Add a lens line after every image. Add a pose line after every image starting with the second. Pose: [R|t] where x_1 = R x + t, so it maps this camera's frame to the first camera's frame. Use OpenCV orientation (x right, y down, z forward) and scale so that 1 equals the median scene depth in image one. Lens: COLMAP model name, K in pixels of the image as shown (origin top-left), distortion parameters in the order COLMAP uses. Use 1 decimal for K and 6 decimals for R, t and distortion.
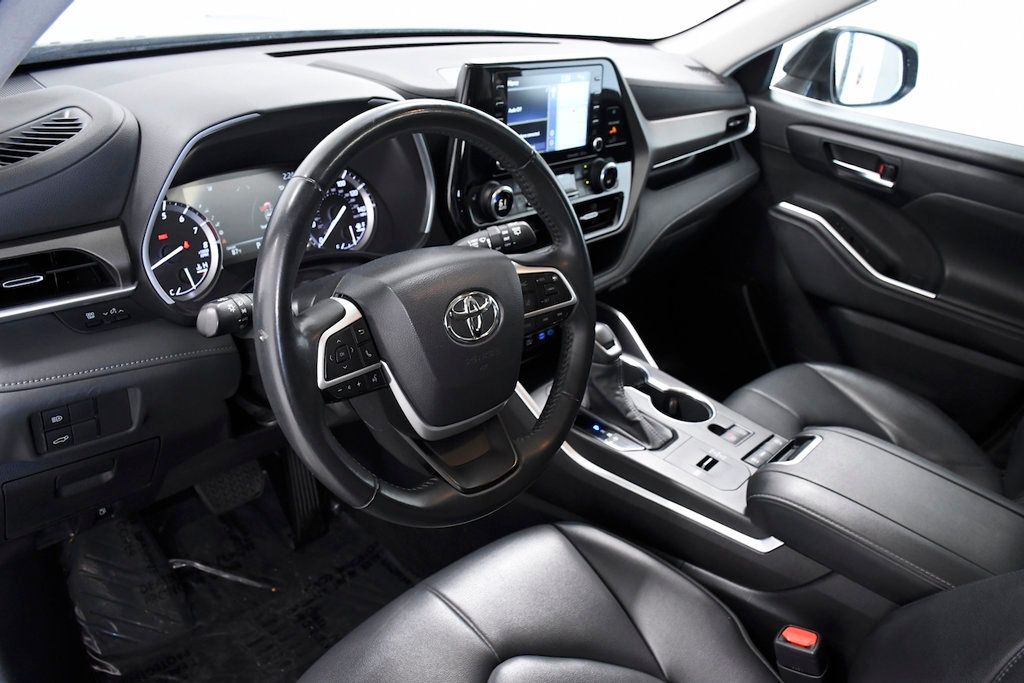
lens RADIAL K [[802.7, 0, 512.0], [0, 802.7, 341.5], [0, 0, 1]] dist [-0.159488, 0.116560]
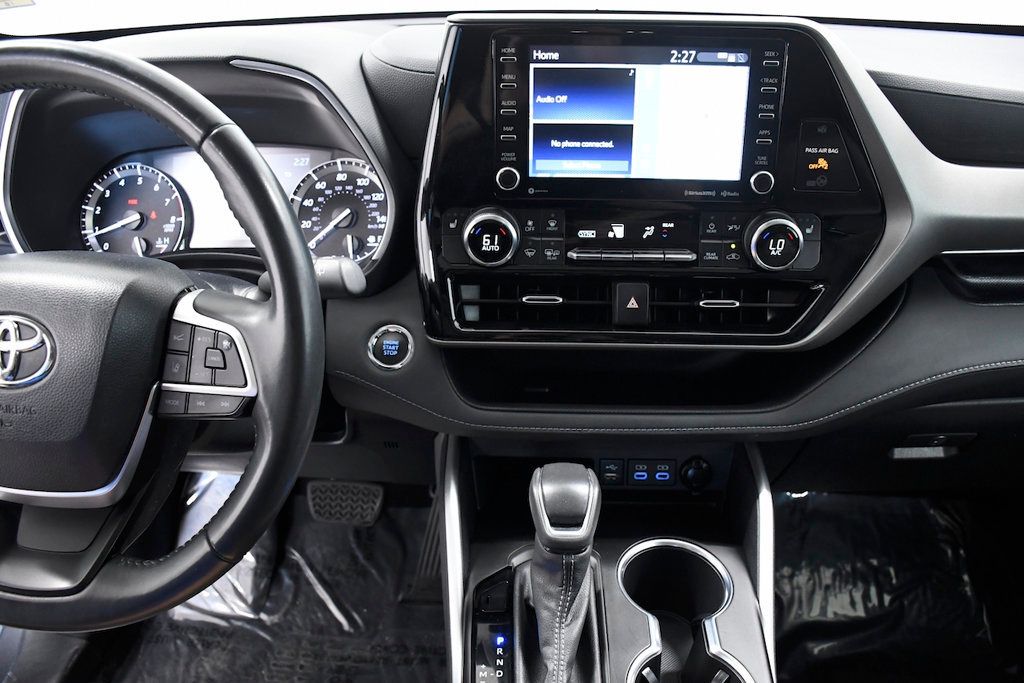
lens RADIAL K [[802.7, 0, 512.0], [0, 802.7, 341.5], [0, 0, 1]] dist [-0.159488, 0.116560]
pose [[0.632396, 0.254758, -0.731556, 0.484985], [-0.297362, 0.951860, 0.074422, -0.148056], [0.715298, 0.170472, 0.677707, 0.586915]]
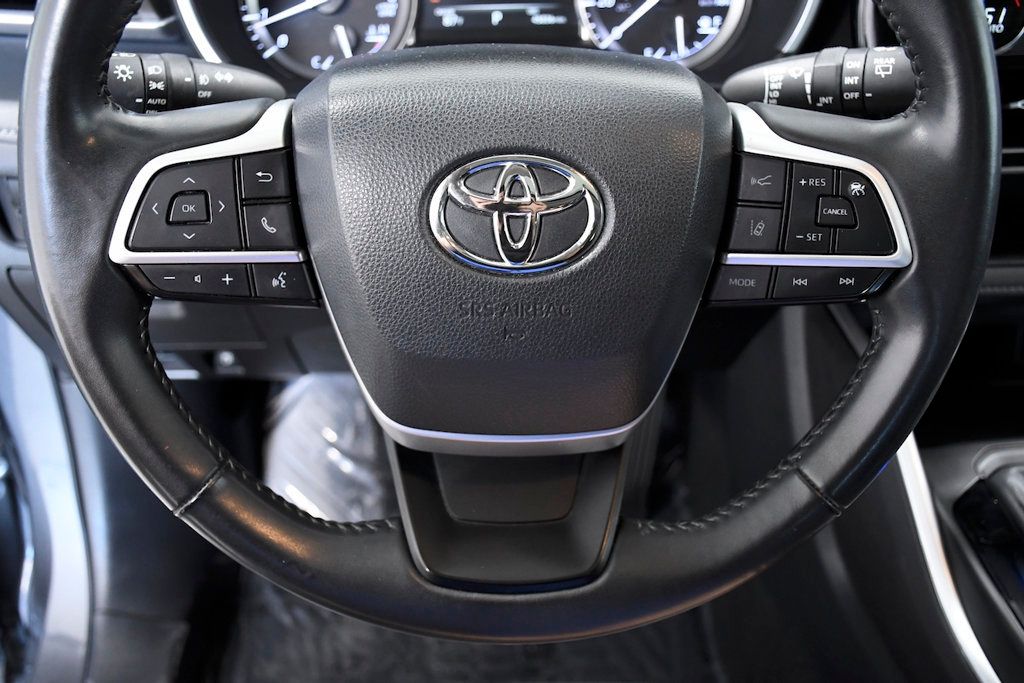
lens RADIAL K [[1048.7, 0, 512.0], [0, 1048.7, 341.5], [0, 0, 1]] dist [-0.077251, 0.232881]
pose [[0.714638, 0.335367, -0.613859, 0.210403], [-0.264373, 0.941977, 0.206850, -0.054627], [0.647611, 0.014464, 0.761834, 0.391993]]
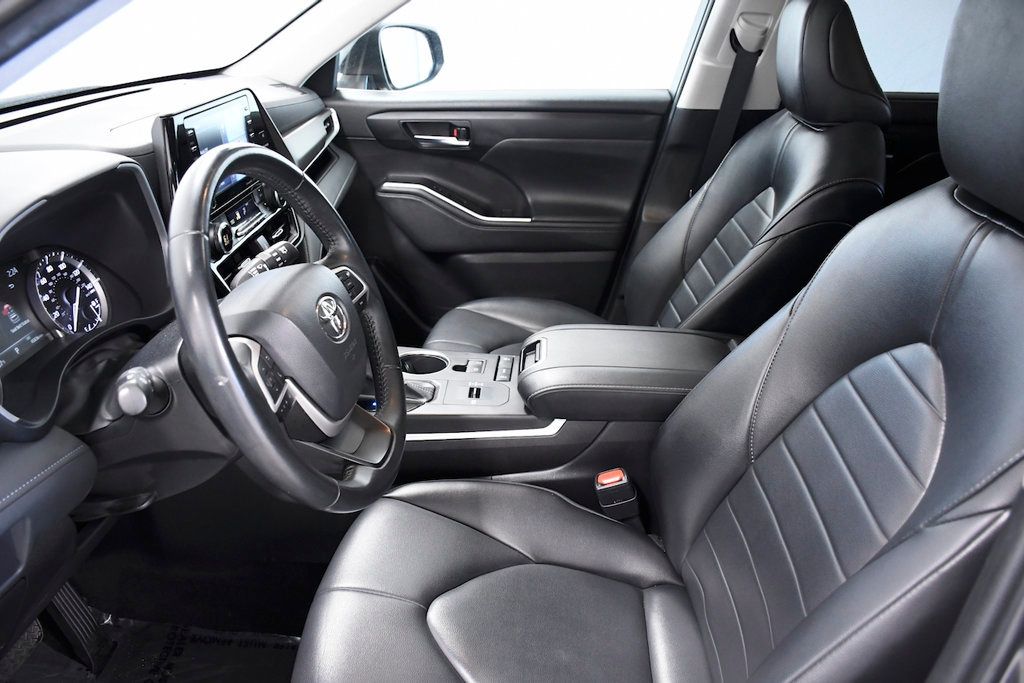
lens RADIAL K [[802.7, 0, 512.0], [0, 802.7, 341.5], [0, 0, 1]] dist [-0.159488, 0.116560]
pose [[0.773516, -0.346010, 0.530990, -0.313477], [0.352378, 0.931179, 0.093462, -0.010786], [-0.526785, 0.114815, 0.842208, -0.053460]]
